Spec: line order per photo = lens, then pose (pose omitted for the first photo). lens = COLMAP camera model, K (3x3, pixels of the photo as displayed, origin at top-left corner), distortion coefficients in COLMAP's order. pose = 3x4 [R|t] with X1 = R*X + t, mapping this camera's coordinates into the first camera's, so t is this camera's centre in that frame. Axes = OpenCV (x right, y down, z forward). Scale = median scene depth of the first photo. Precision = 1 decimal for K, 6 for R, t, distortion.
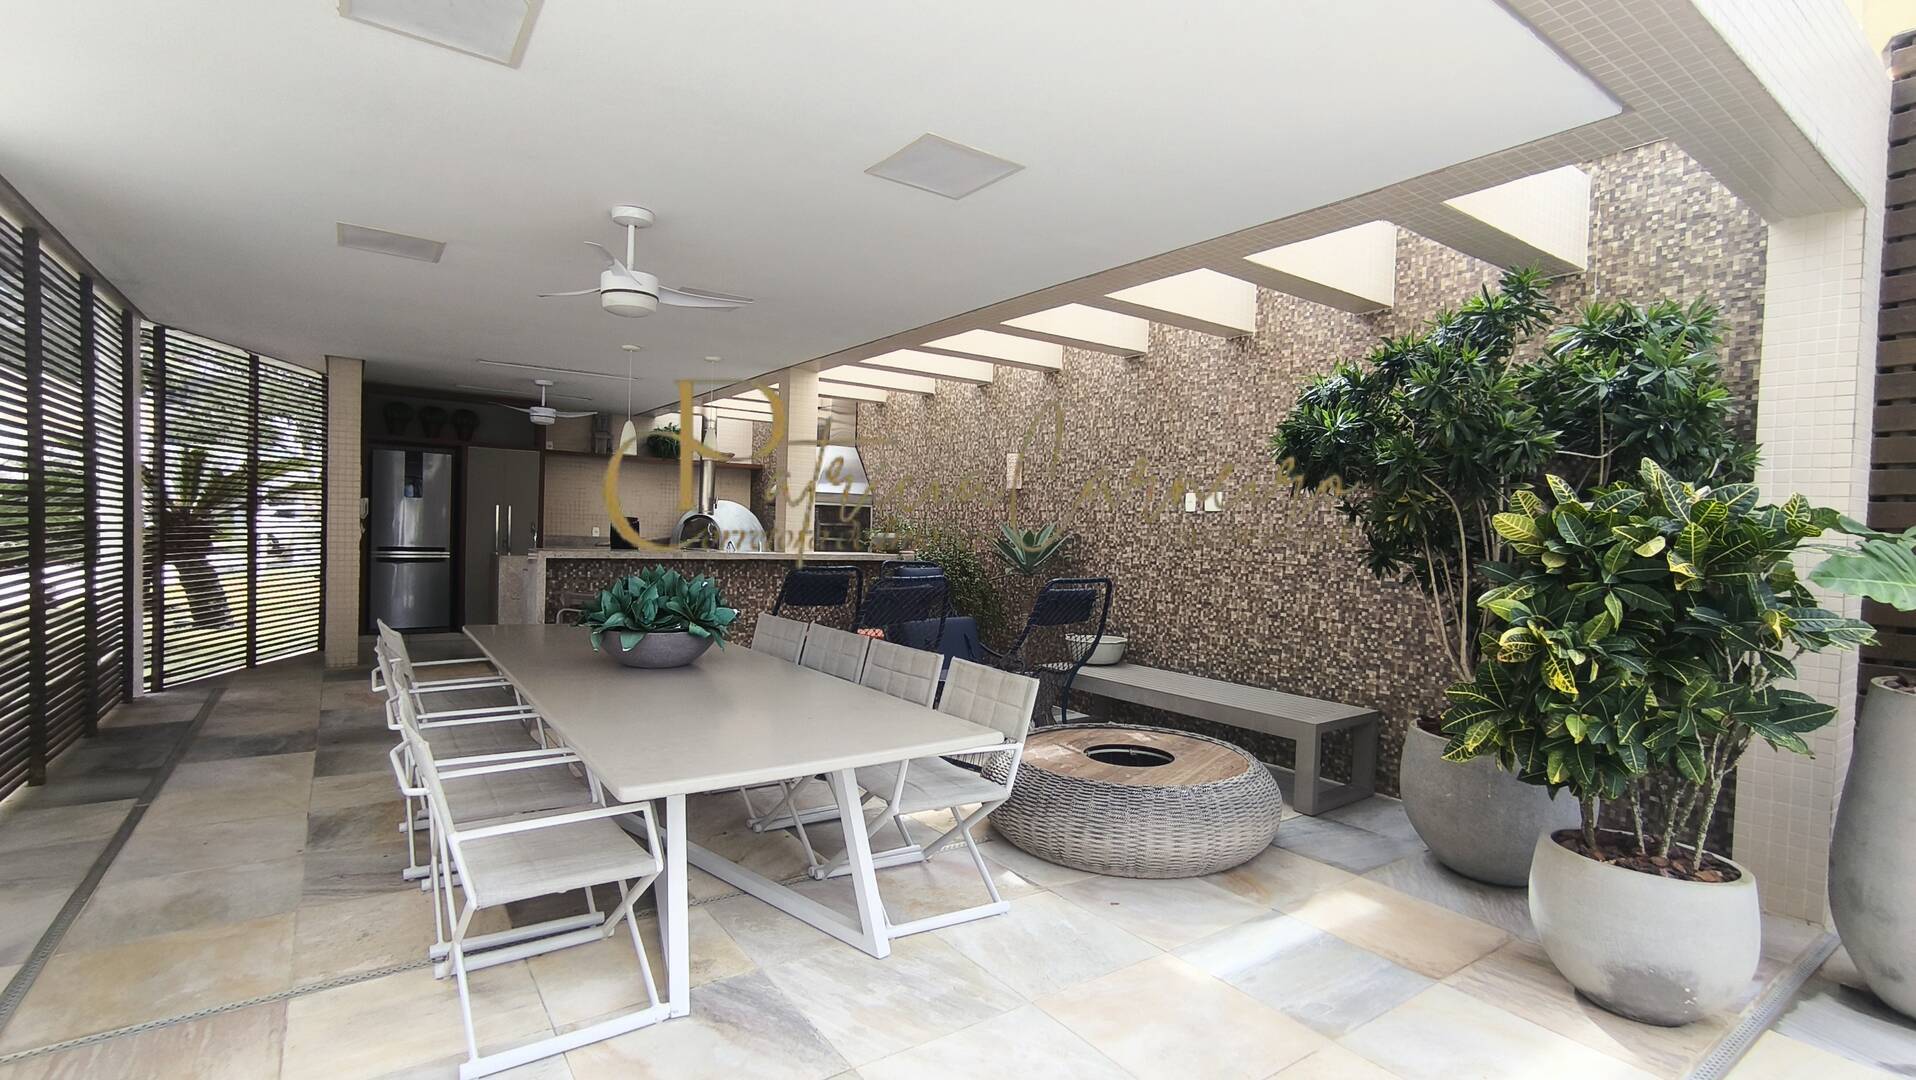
lens RADIAL K [[854.1, 0, 950.3], [0, 854.1, 543.2], [0, 0, 1]] dist [0.002346, 0.000630]
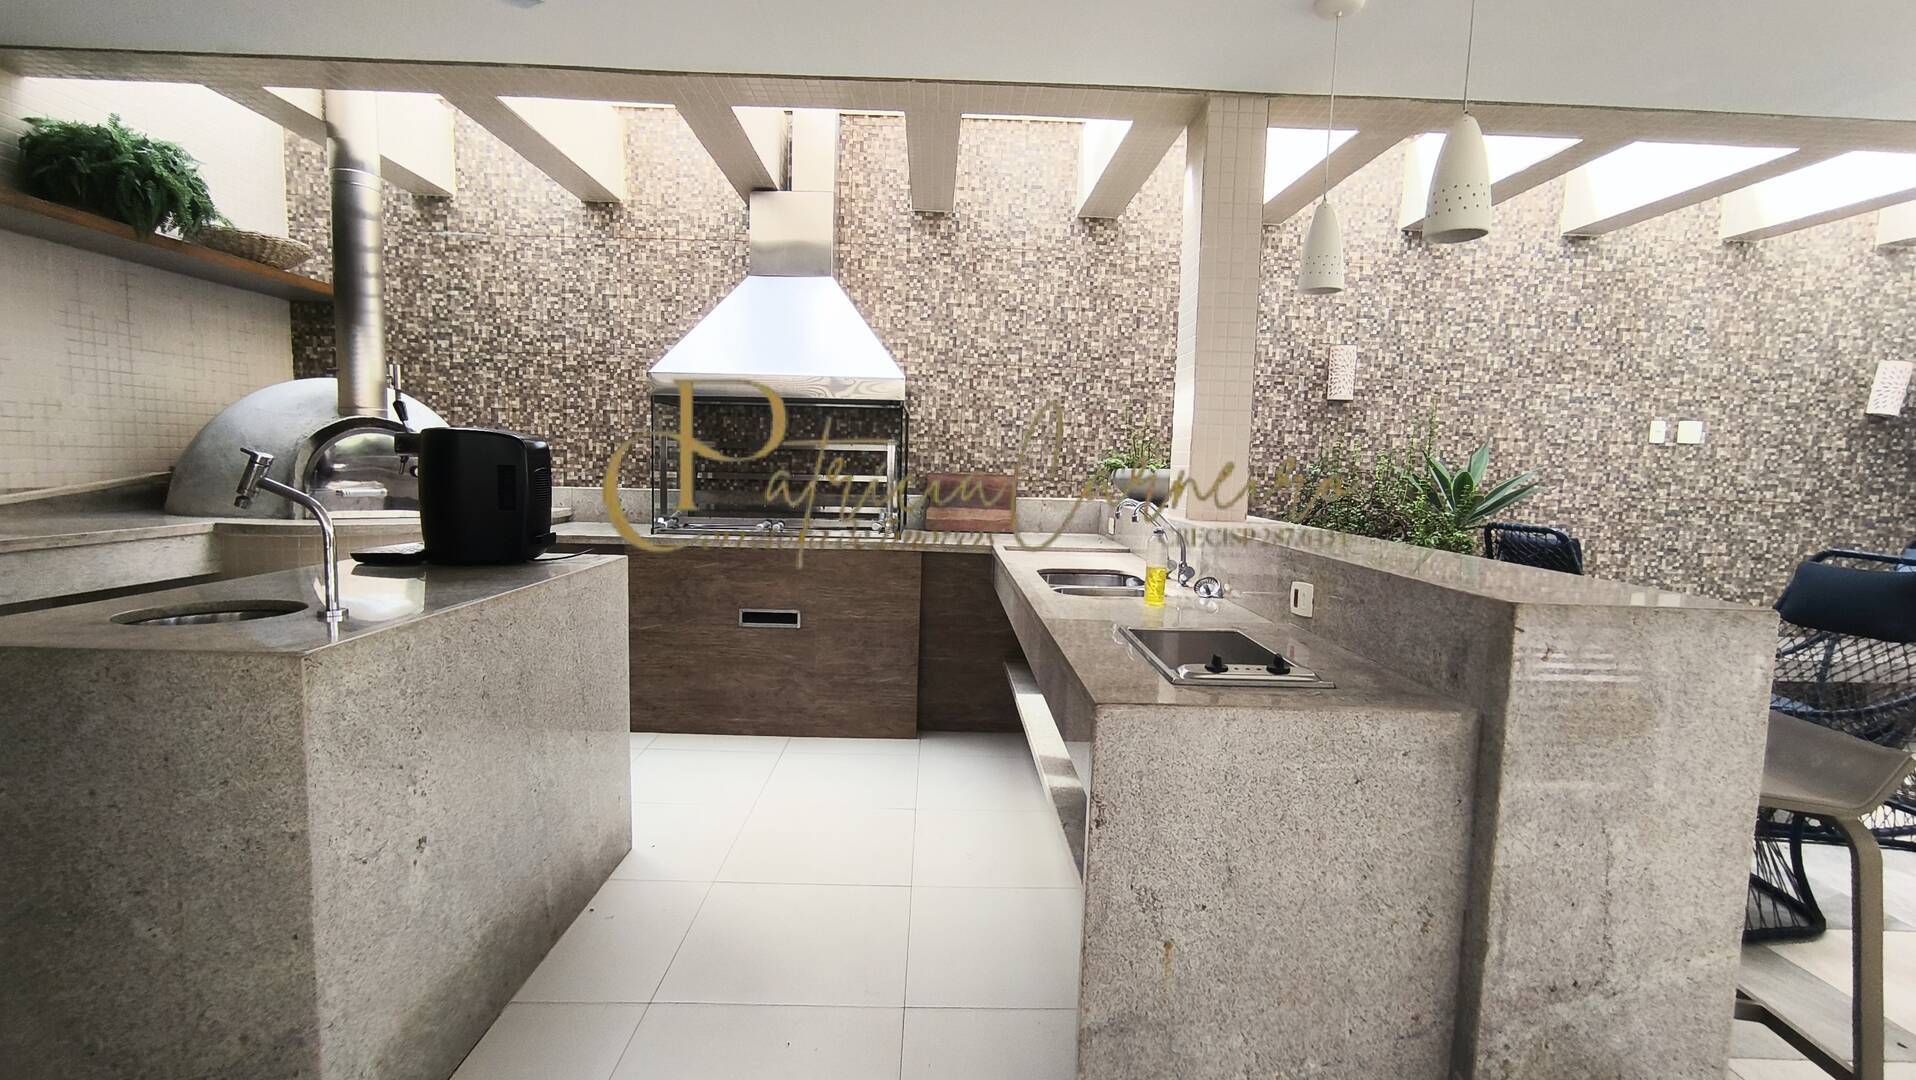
lens RADIAL K [[854.1, 0, 951.8], [0, 854.1, 540.1], [0, 0, 1]] dist [0.002346, 0.000630]
pose [[0.566446, -0.096601, 0.818418, -0.816115], [0.004184, 0.993430, 0.114363, -0.041754], [-0.824089, -0.061356, 0.563128, 1.099333]]
